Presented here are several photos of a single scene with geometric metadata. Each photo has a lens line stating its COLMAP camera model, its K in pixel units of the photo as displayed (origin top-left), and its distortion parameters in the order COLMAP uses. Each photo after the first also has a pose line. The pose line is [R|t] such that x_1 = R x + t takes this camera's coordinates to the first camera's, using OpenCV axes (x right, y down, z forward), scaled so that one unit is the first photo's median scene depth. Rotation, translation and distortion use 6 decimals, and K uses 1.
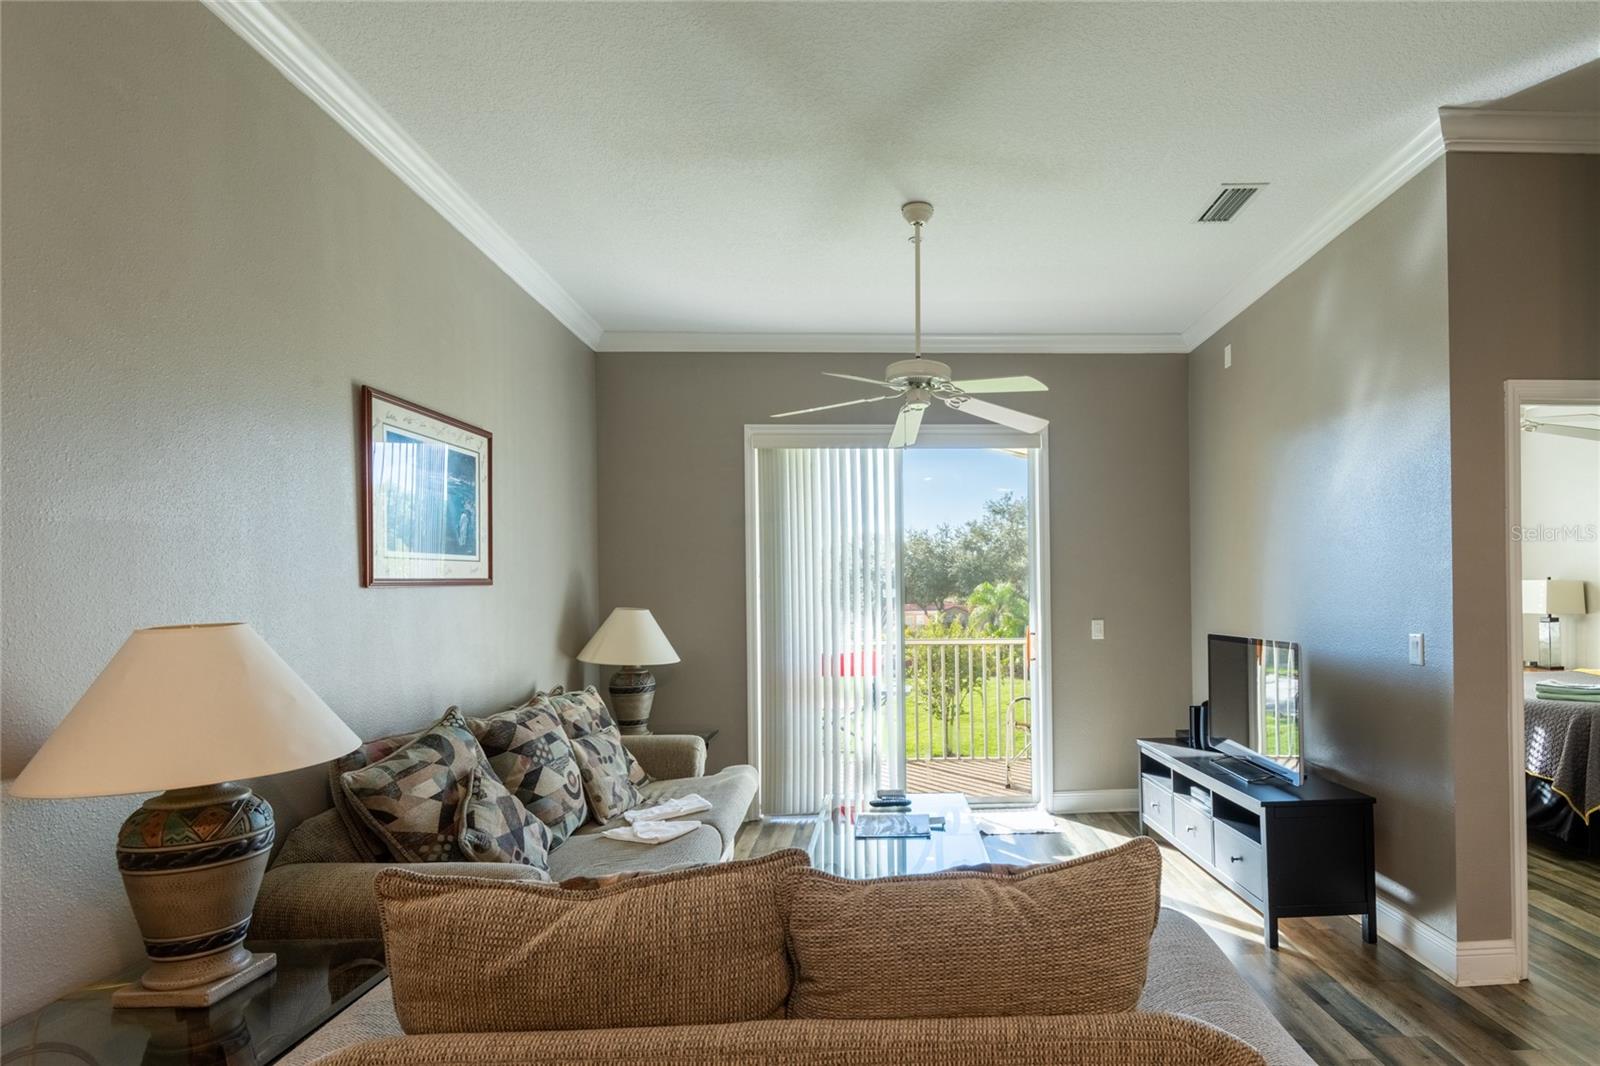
lens RADIAL K [[816.7, 0, 909.8], [0, 816.7, 595.5], [0, 0, 1]] dist [0.033757, -0.036071]
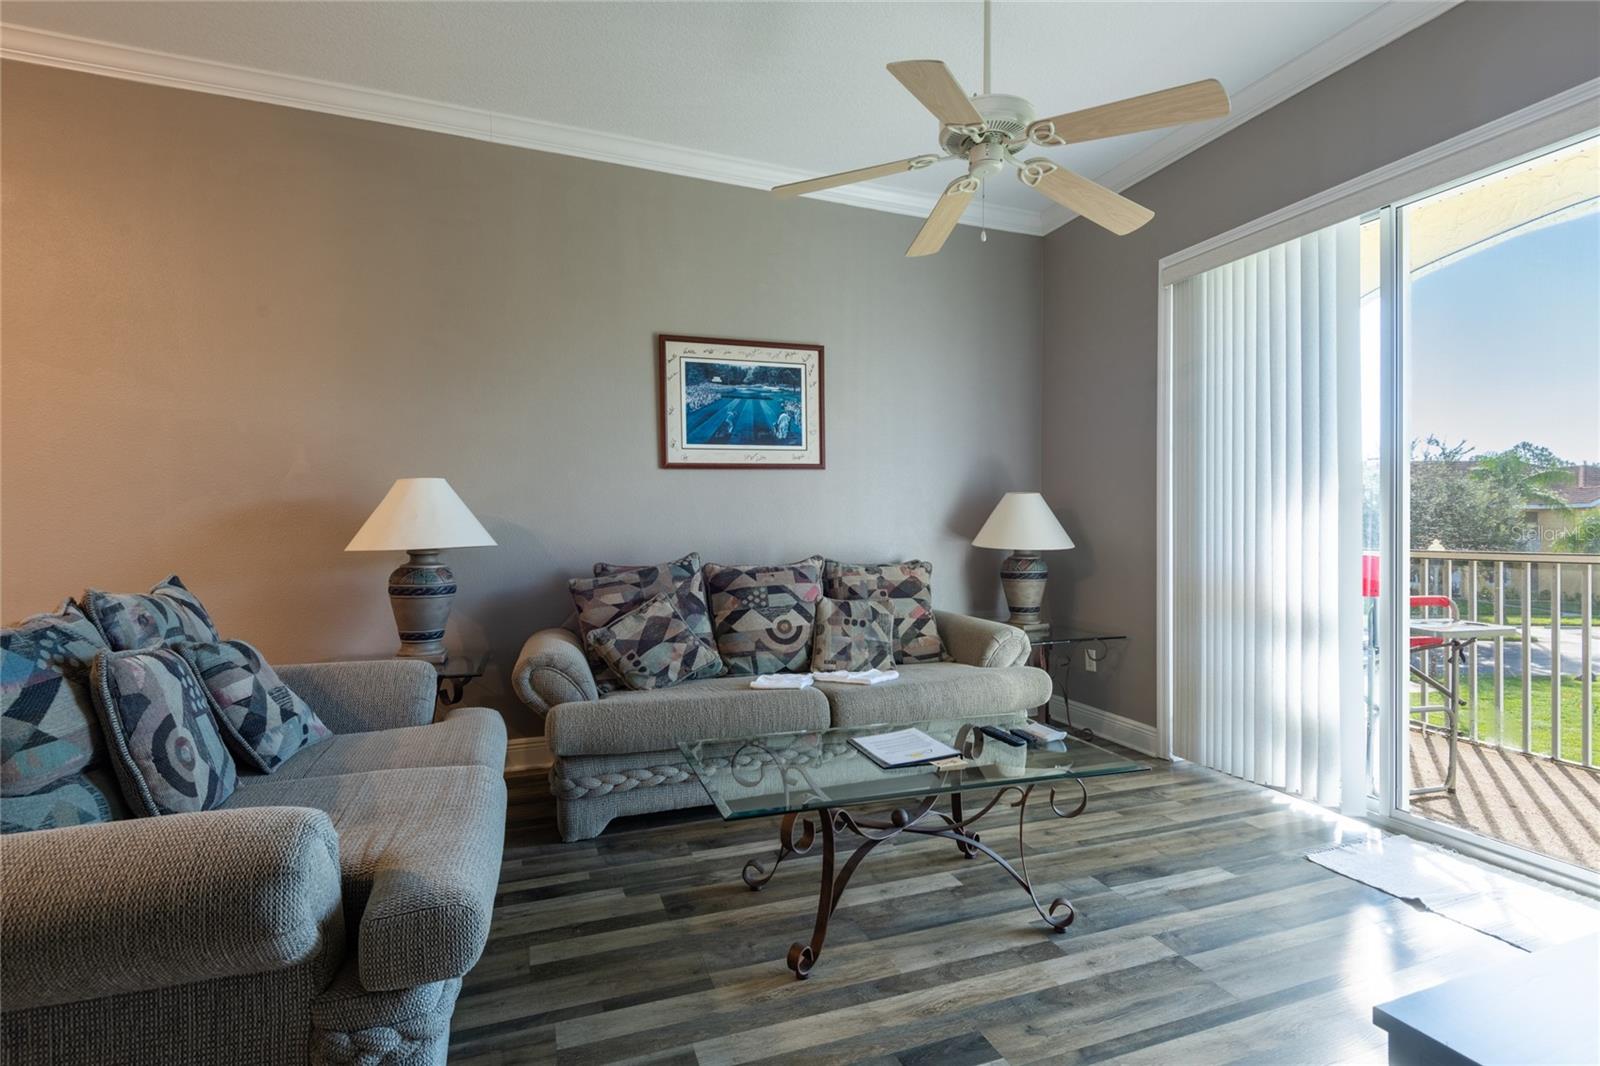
lens RADIAL K [[740.4, 0, 804.1], [0, 740.4, 526.0], [0, 0, 1]] dist [0.029555, -0.017011]
pose [[0.307962, 0.009953, -0.951347, 0.574085], [-0.002108, 0.999950, 0.009780, 0.065334], [0.951396, -0.001007, 0.307967, 0.664387]]
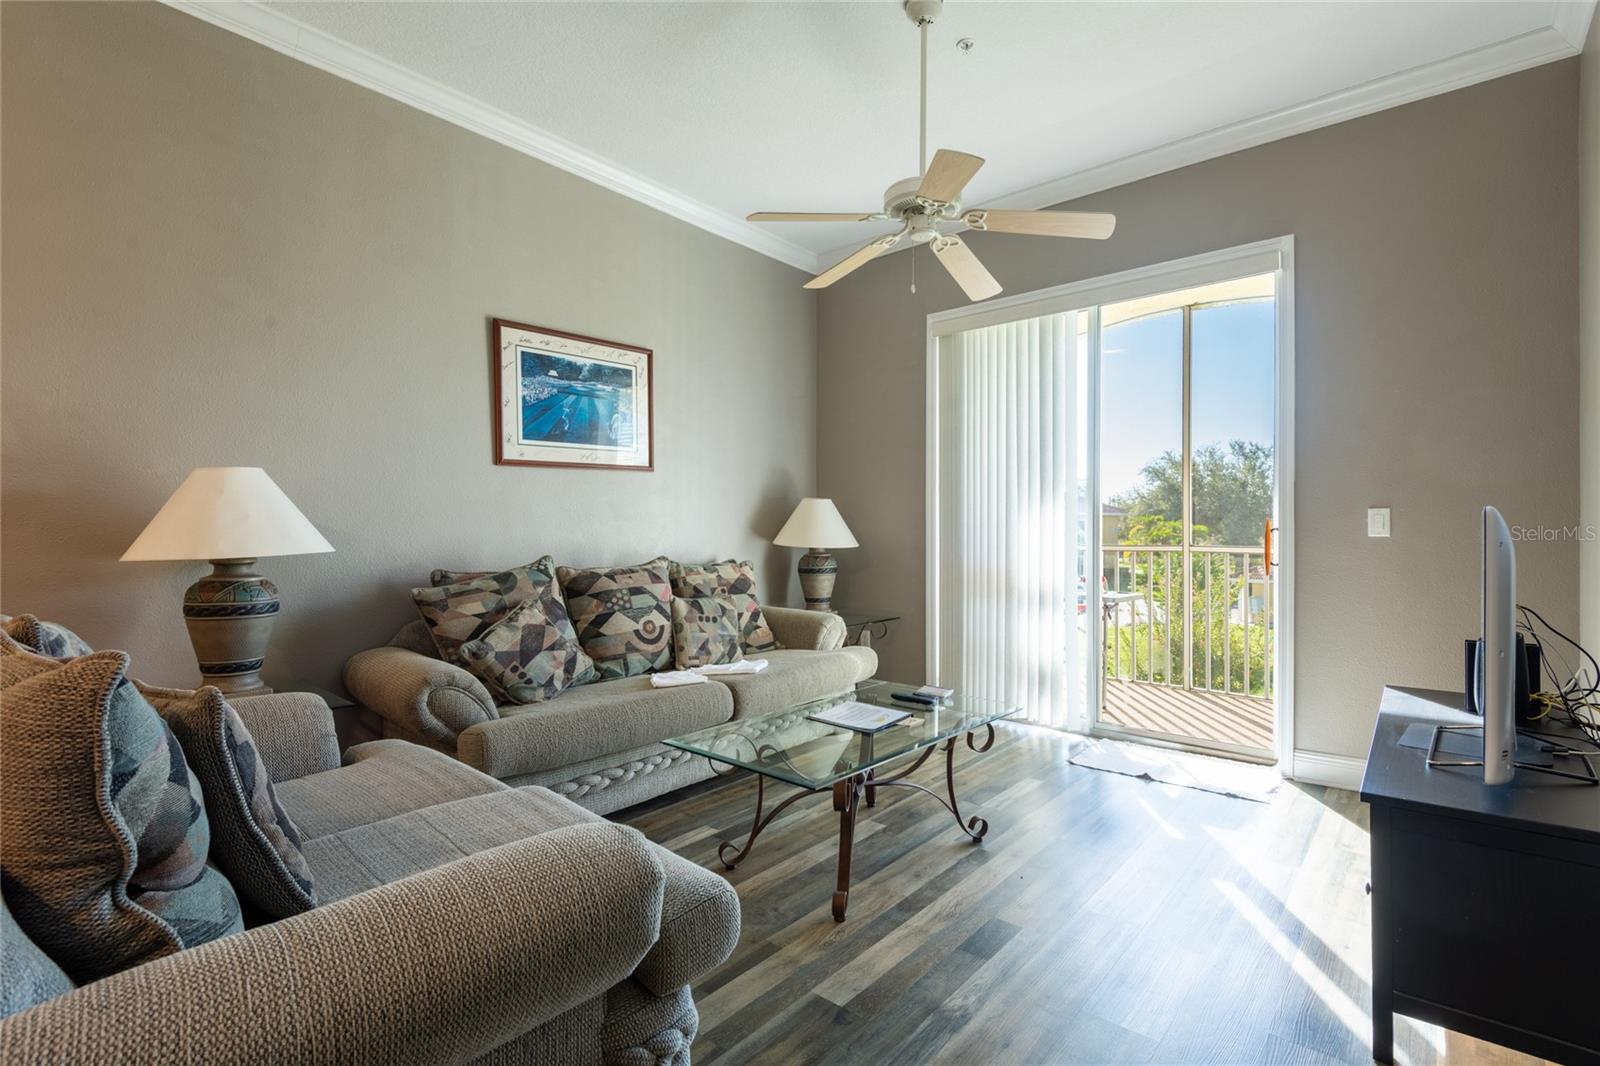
lens RADIAL K [[736.4, 0, 807.9], [0, 736.4, 532.9], [0, 0, 1]] dist [0.040897, -0.024350]
pose [[0.732200, 0.014579, -0.680933, 0.458721], [-0.006154, 0.999872, 0.014790, 0.066040], [0.681062, -0.006638, 0.732196, 0.354835]]
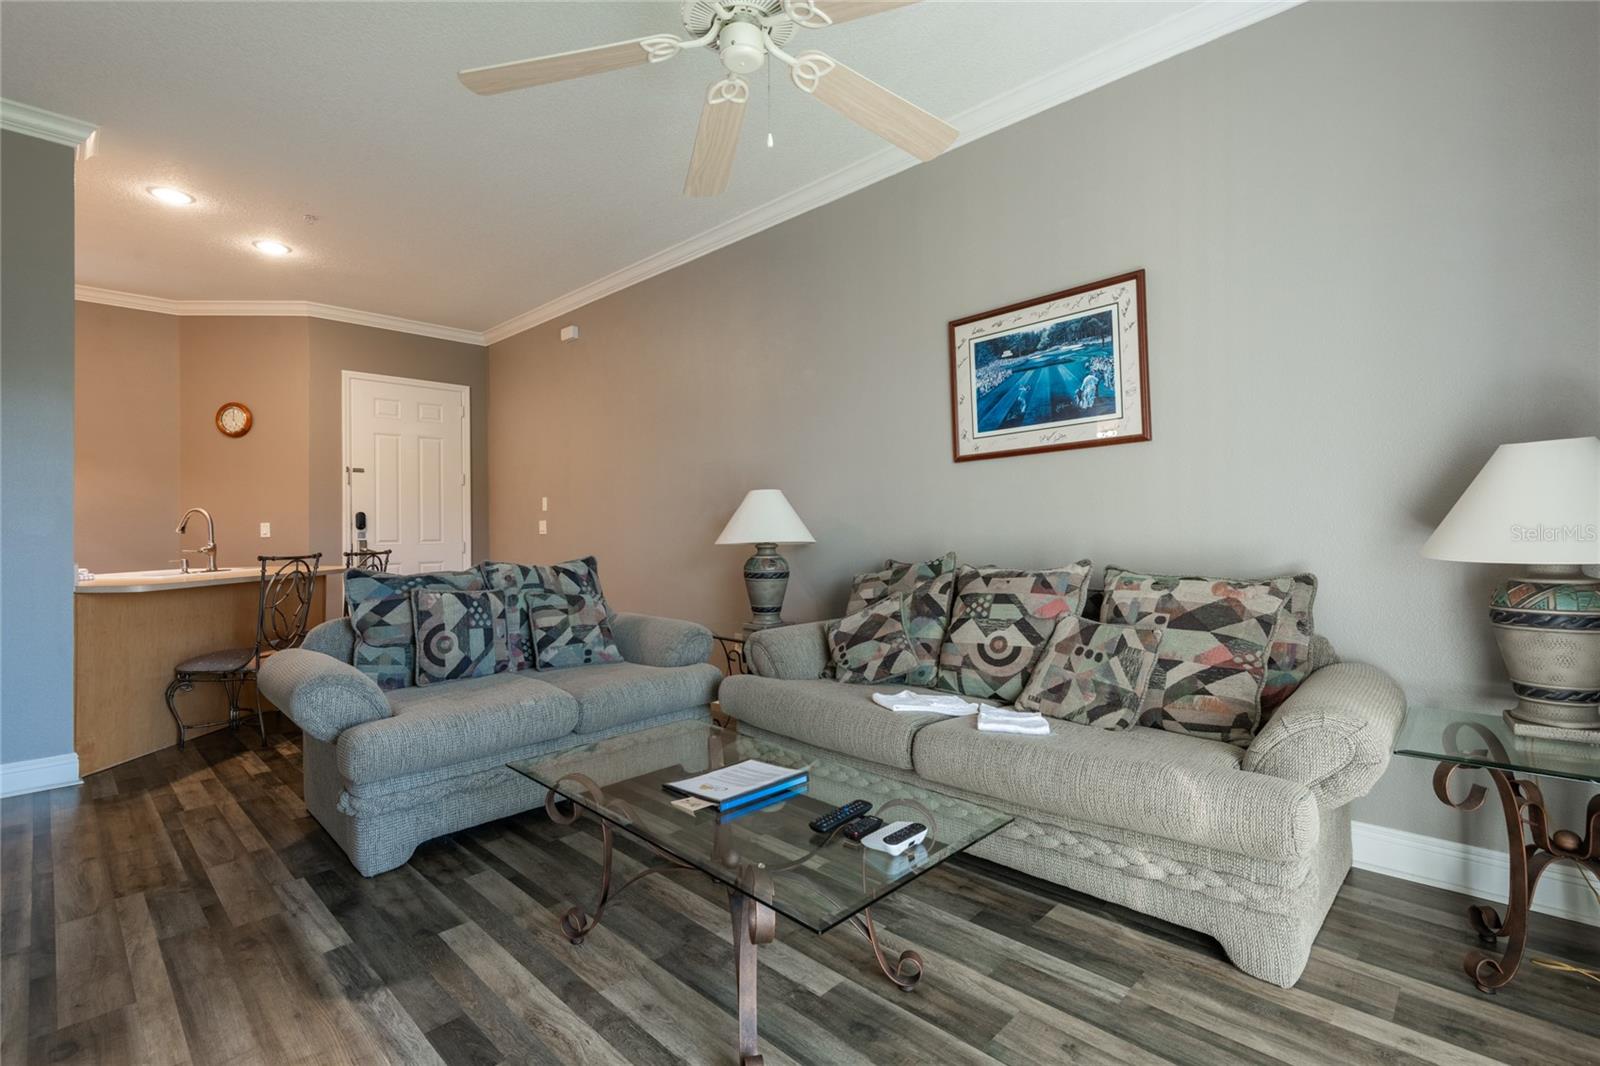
lens RADIAL K [[725.9, 0, 805.4], [0, 725.9, 521.9], [0, 0, 1]] dist [0.036658, -0.024086]
pose [[-0.721720, 0.015293, -0.692017, 0.324398], [0.022797, 0.999739, -0.001681, 0.071840], [0.691810, -0.016989, -0.721880, 1.388062]]
